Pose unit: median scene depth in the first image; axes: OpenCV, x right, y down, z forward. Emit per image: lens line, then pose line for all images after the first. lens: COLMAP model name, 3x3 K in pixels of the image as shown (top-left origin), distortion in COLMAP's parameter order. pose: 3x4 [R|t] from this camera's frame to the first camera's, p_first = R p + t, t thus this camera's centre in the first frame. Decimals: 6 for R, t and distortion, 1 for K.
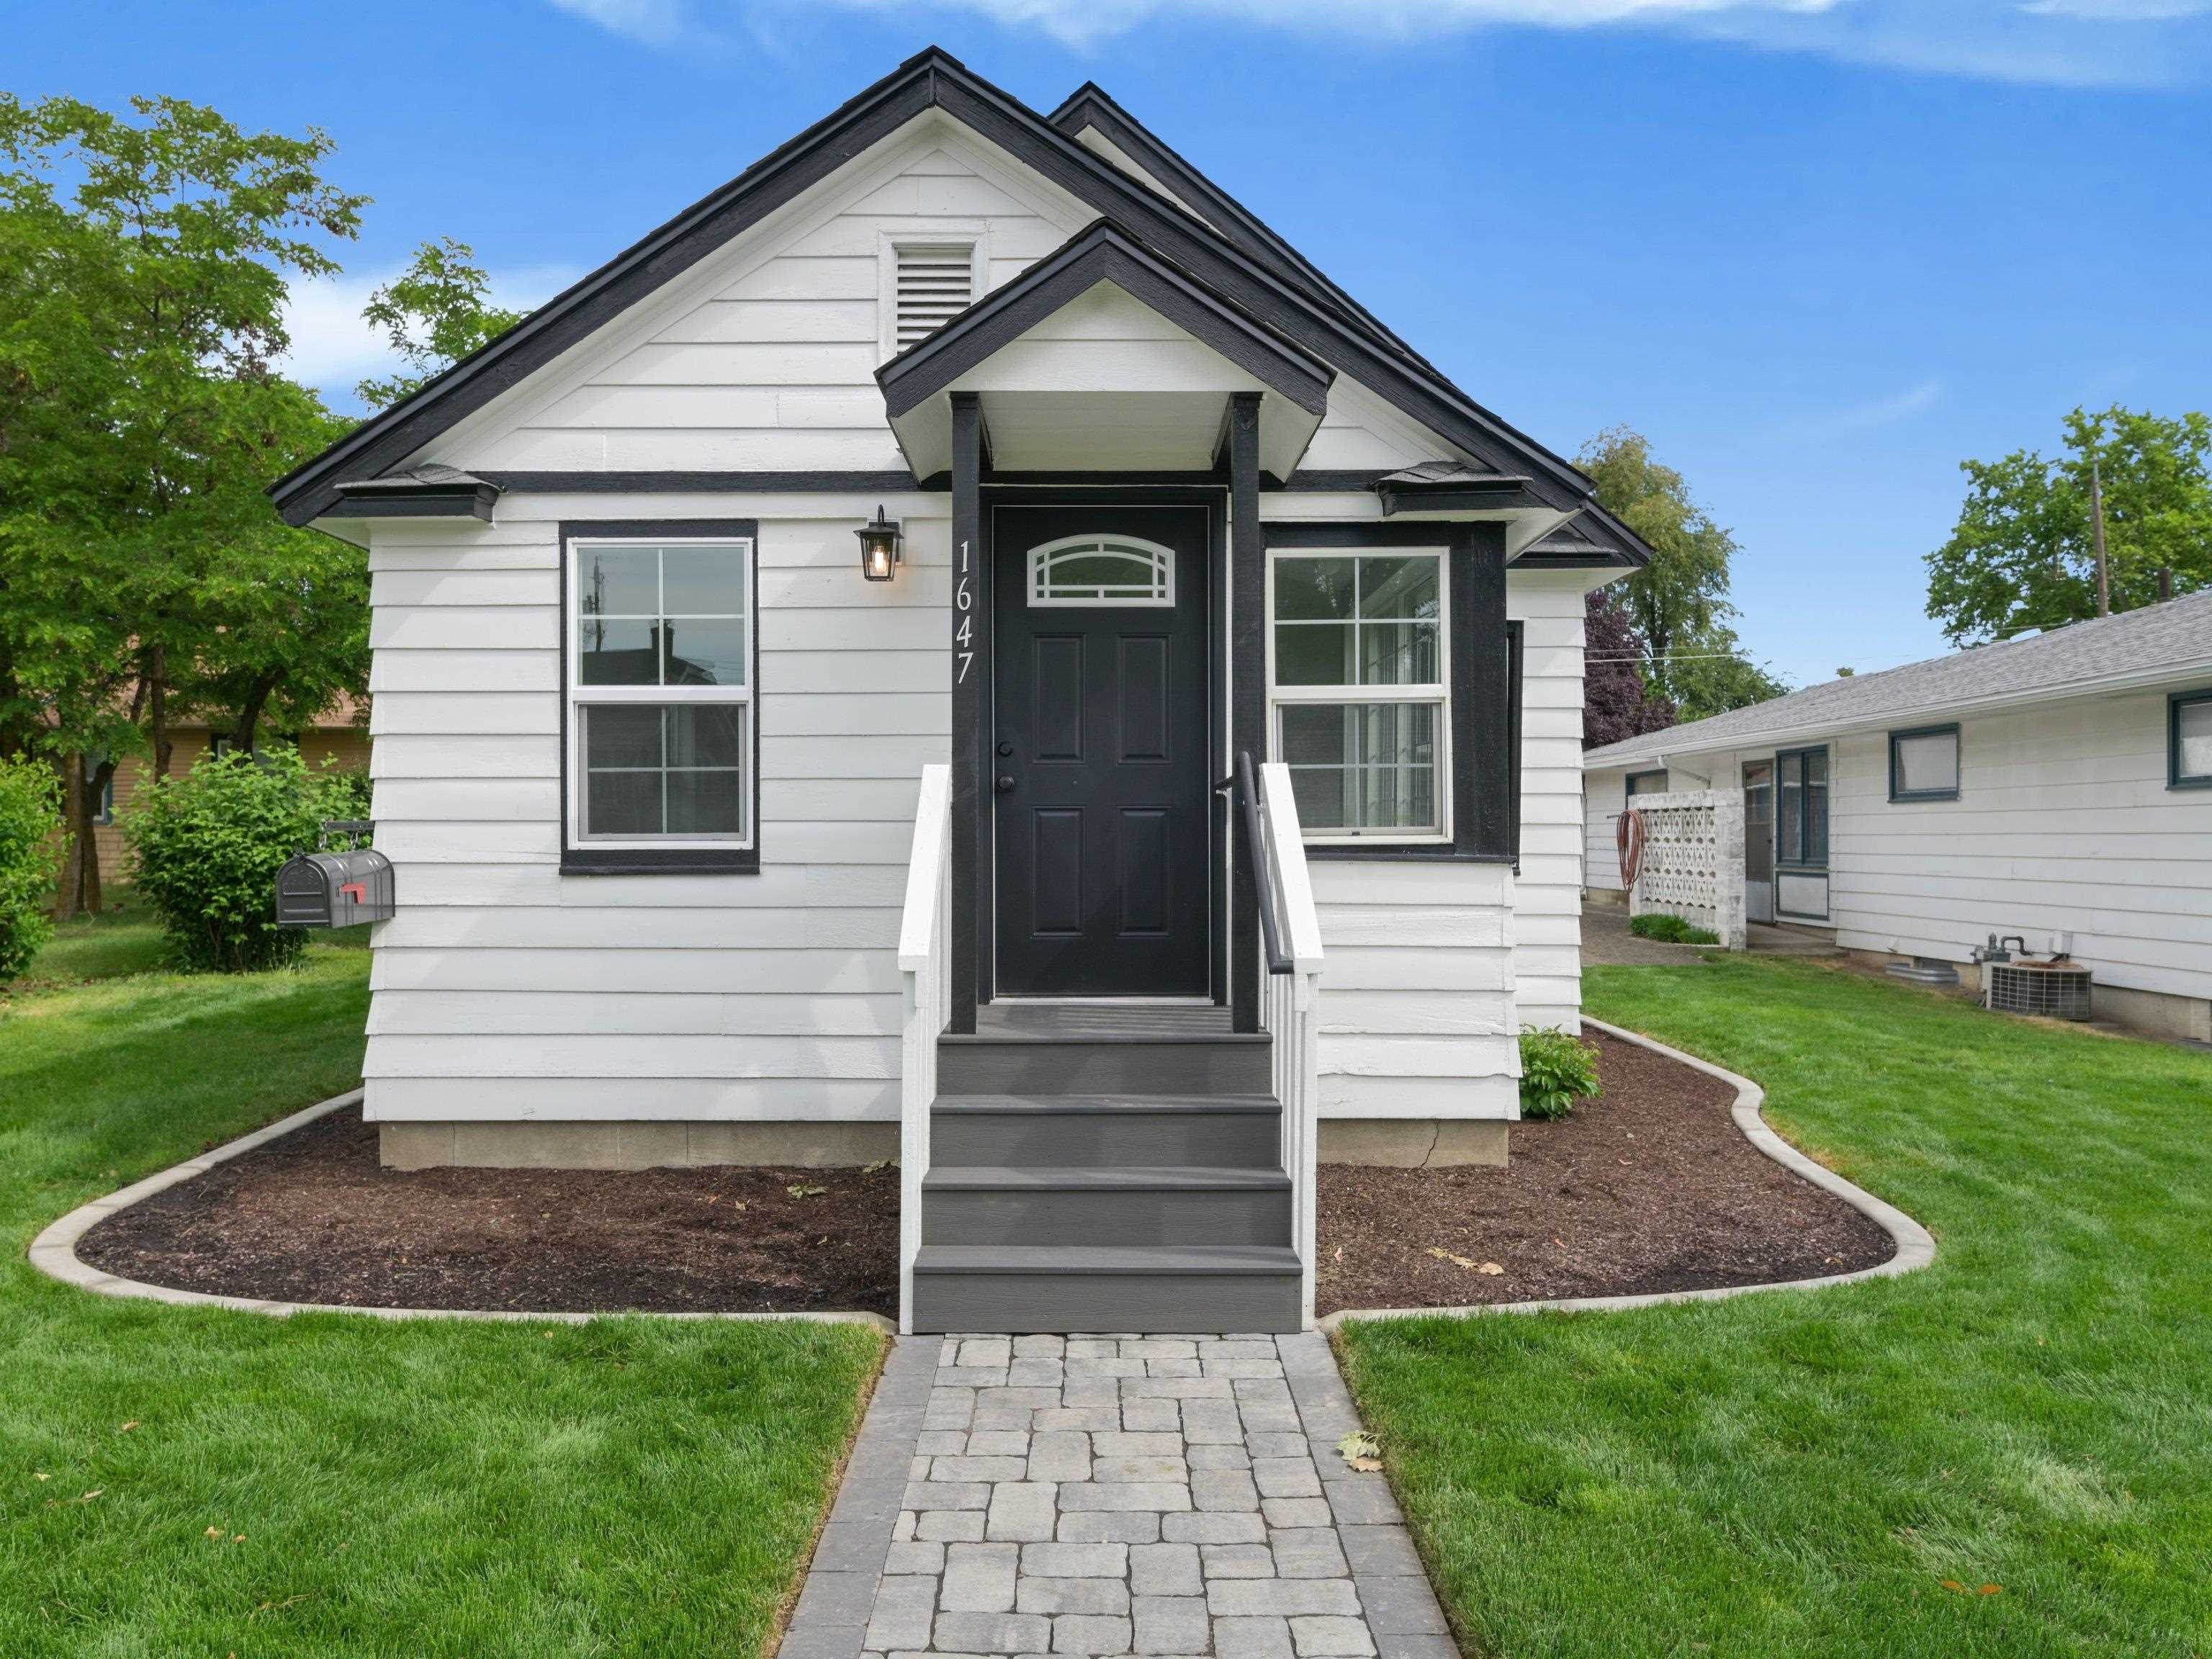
lens RADIAL K [[1634.4, 0, 1101.0], [0, 1634.4, 813.4], [0, 0, 1]] dist [-0.000766, -0.002711]
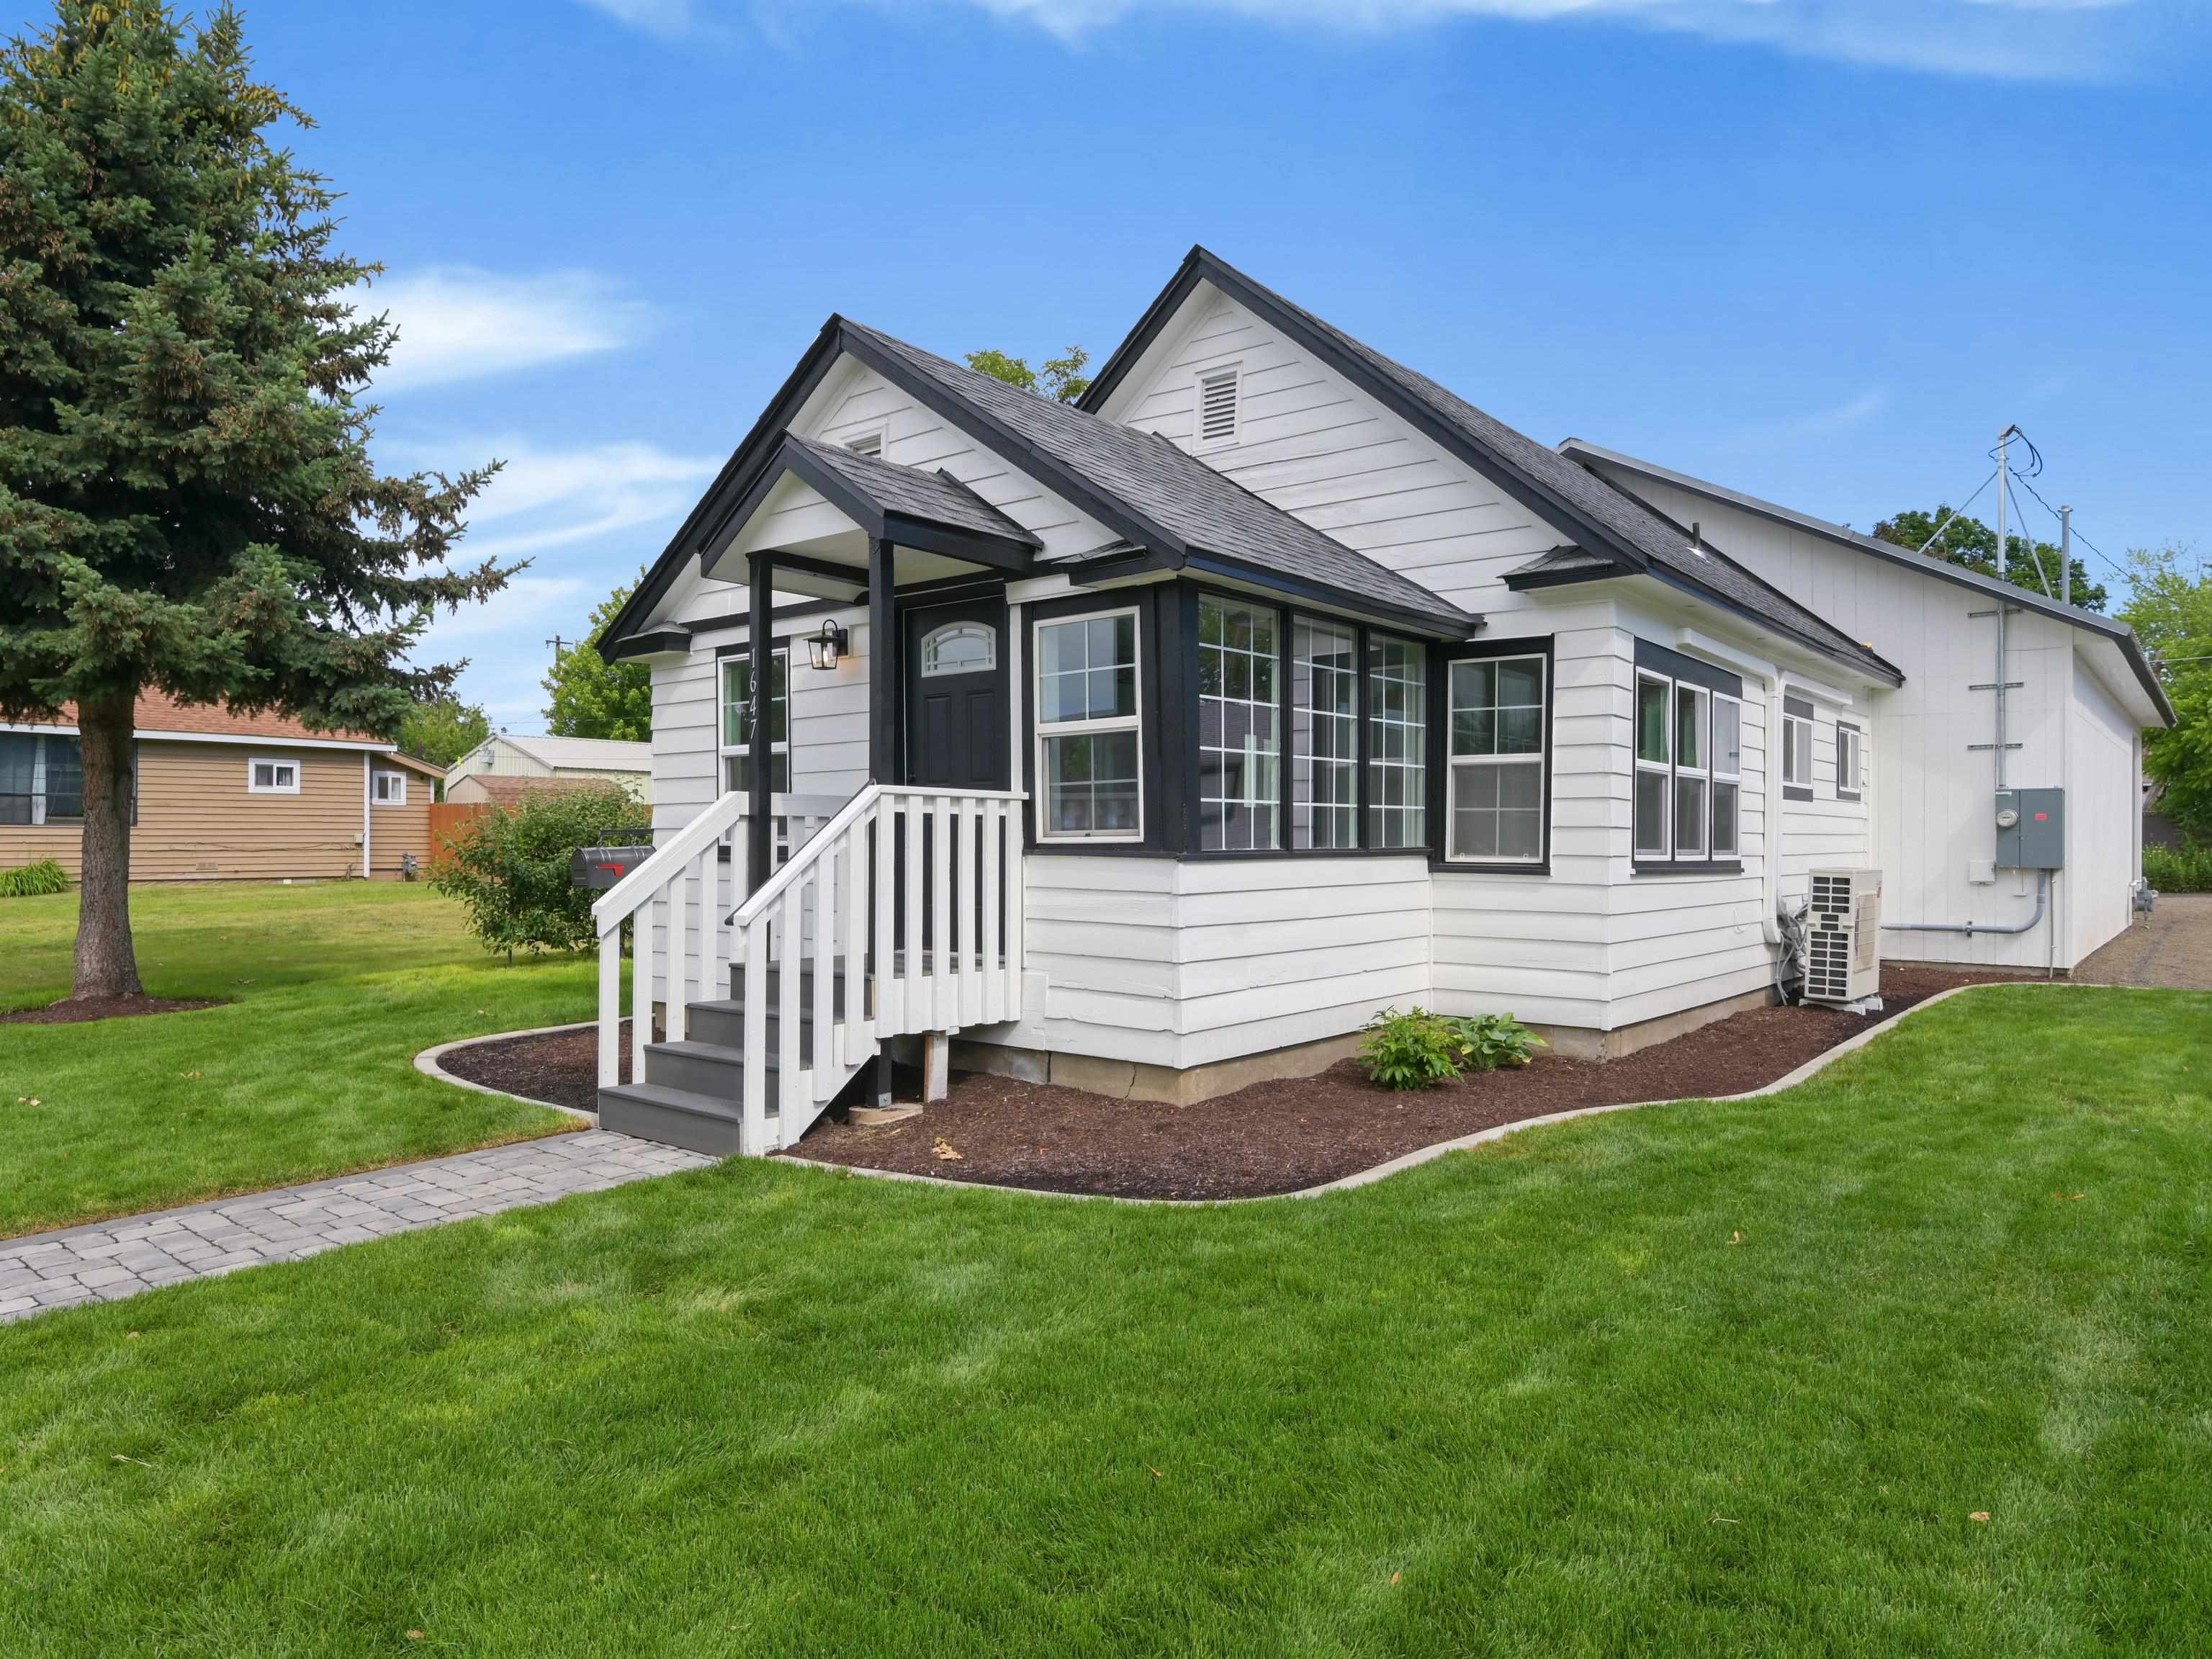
lens RADIAL K [[1393.5, 0, 1103.6], [0, 1393.5, 844.6], [0, 0, 1]] dist [-0.029962, -0.000132]
pose [[0.757415, 0.008170, -0.652883, 0.902006], [0.005107, 0.999817, 0.018437, -0.000231], [0.652914, -0.017299, 0.757235, 0.174071]]
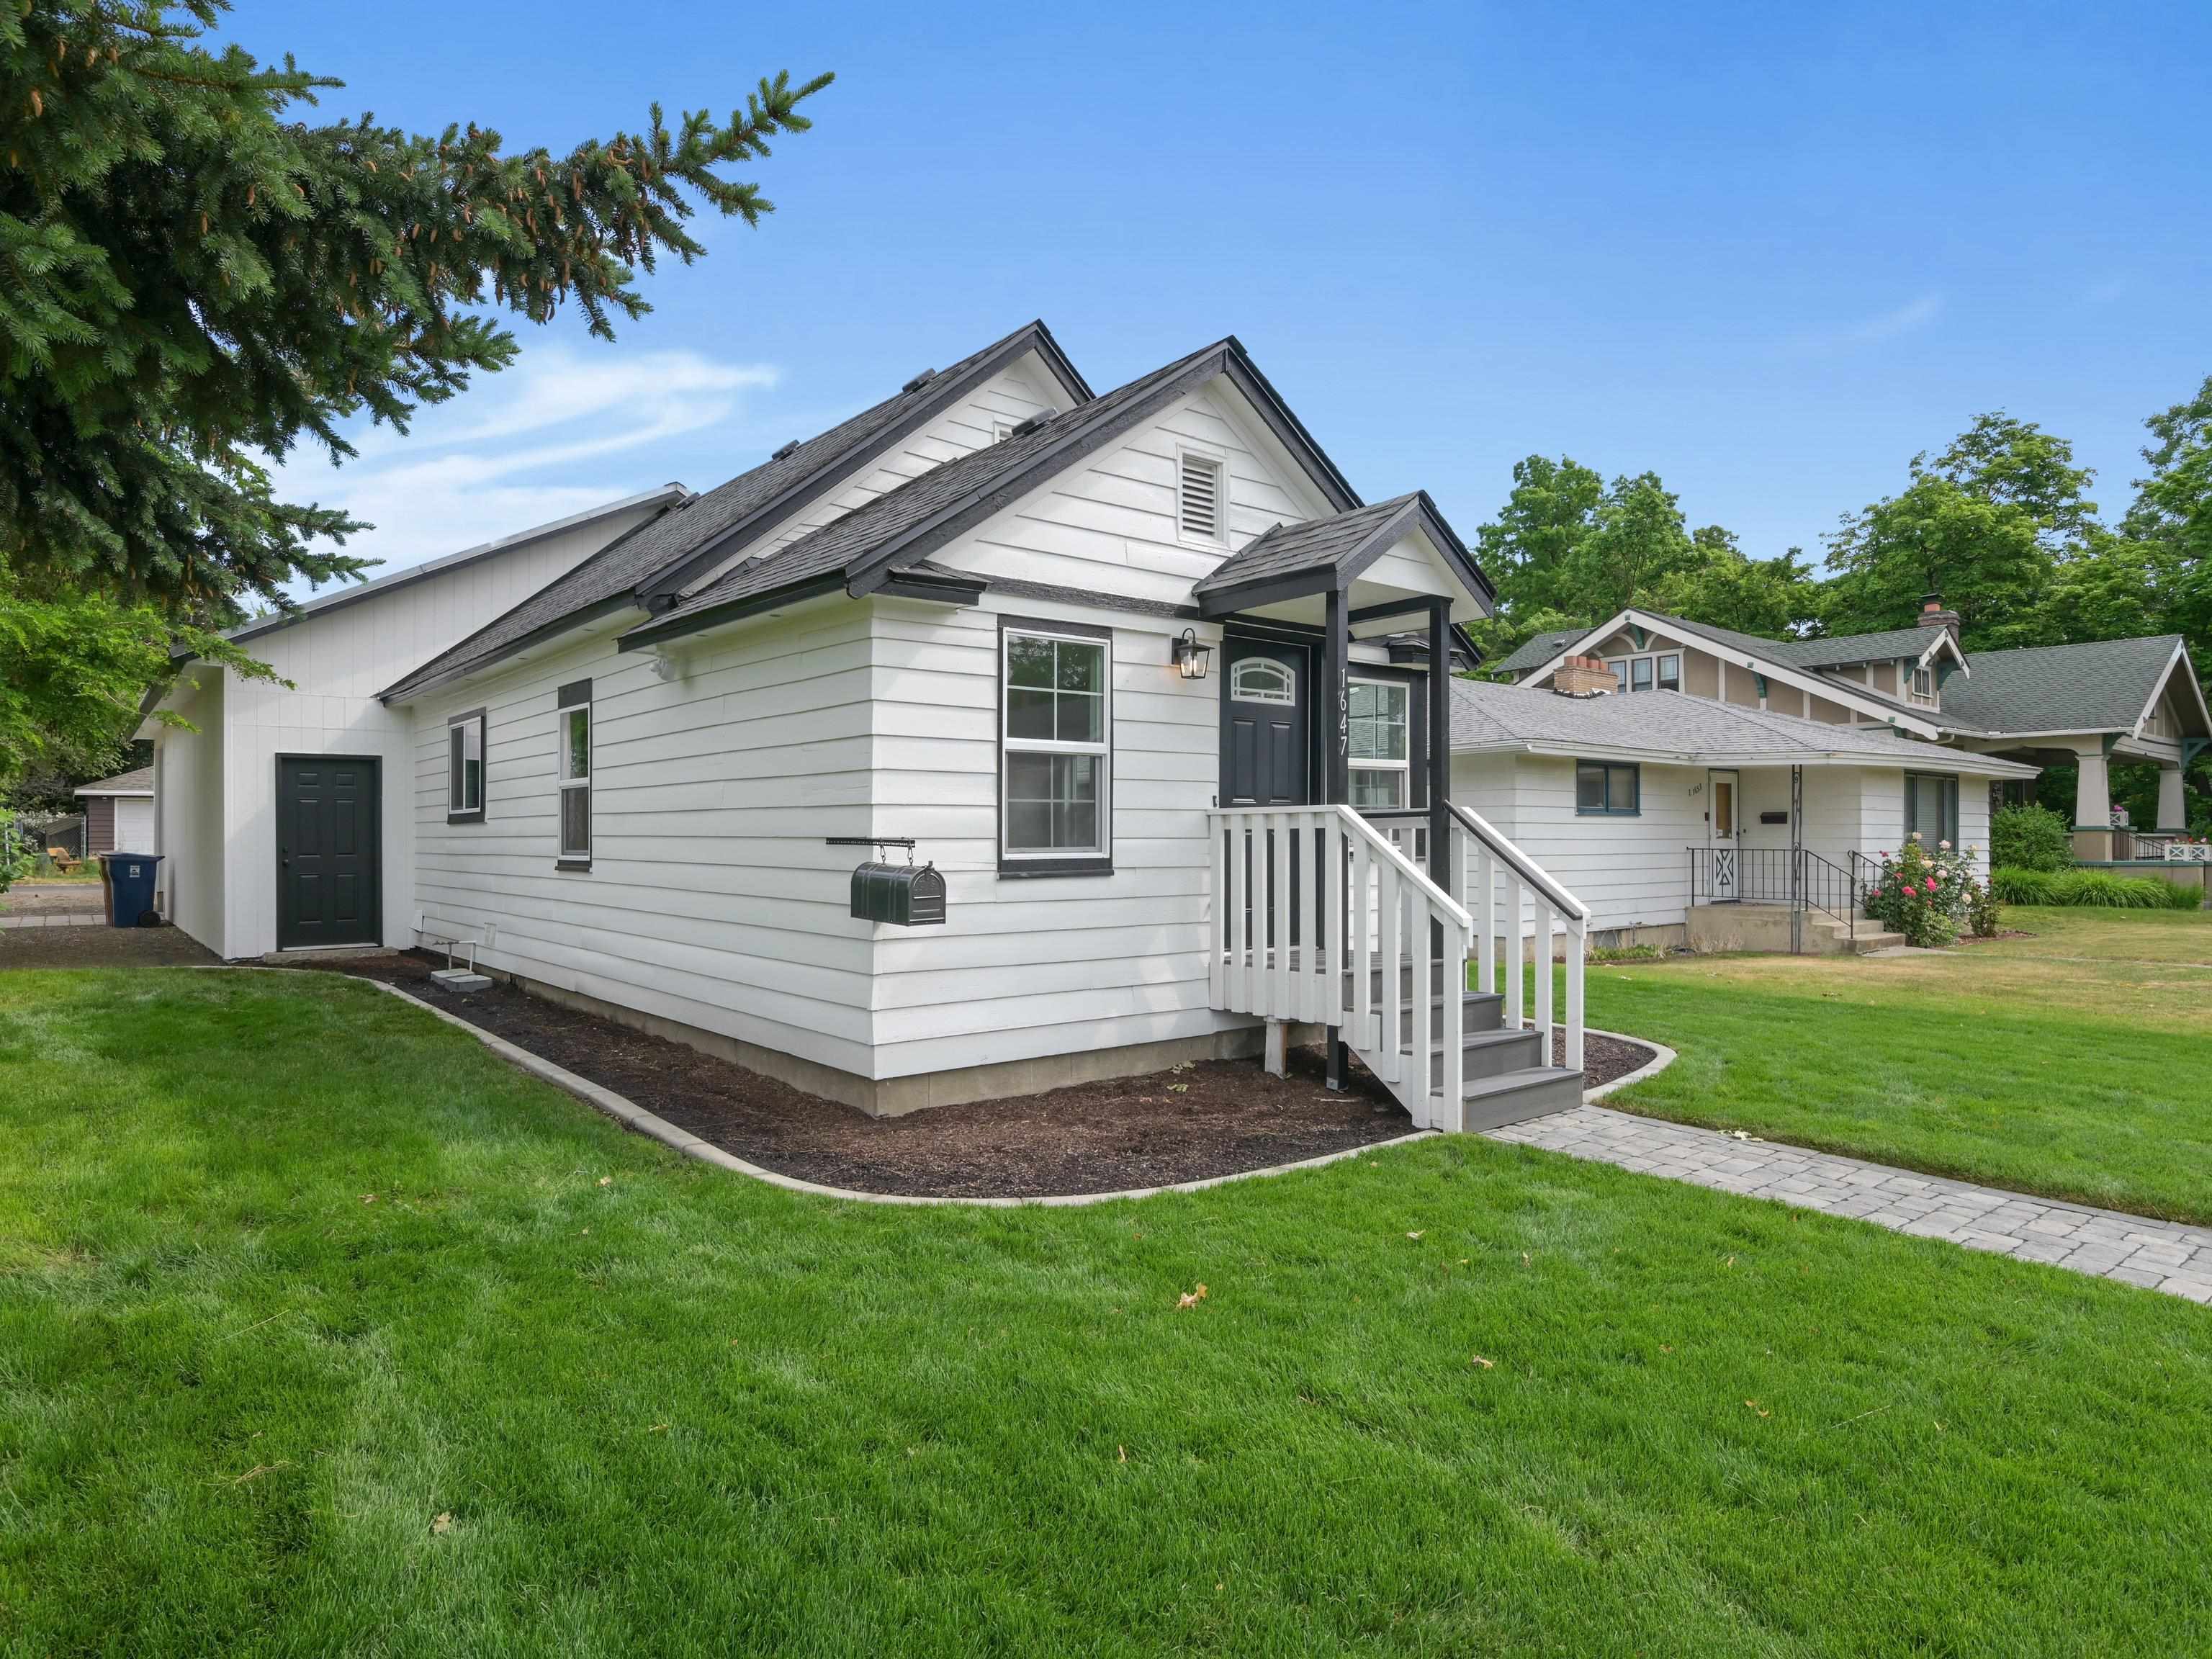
lens RADIAL K [[1233.7, 0, 1101.4], [0, 1233.7, 831.9], [0, 0, 1]] dist [-0.007205, -0.000129]
pose [[0.790130, 0.002120, 0.612936, -0.879919], [-0.002316, 0.999997, -0.000473, -0.000412], [-0.612935, -0.001046, 0.790132, 0.151546]]
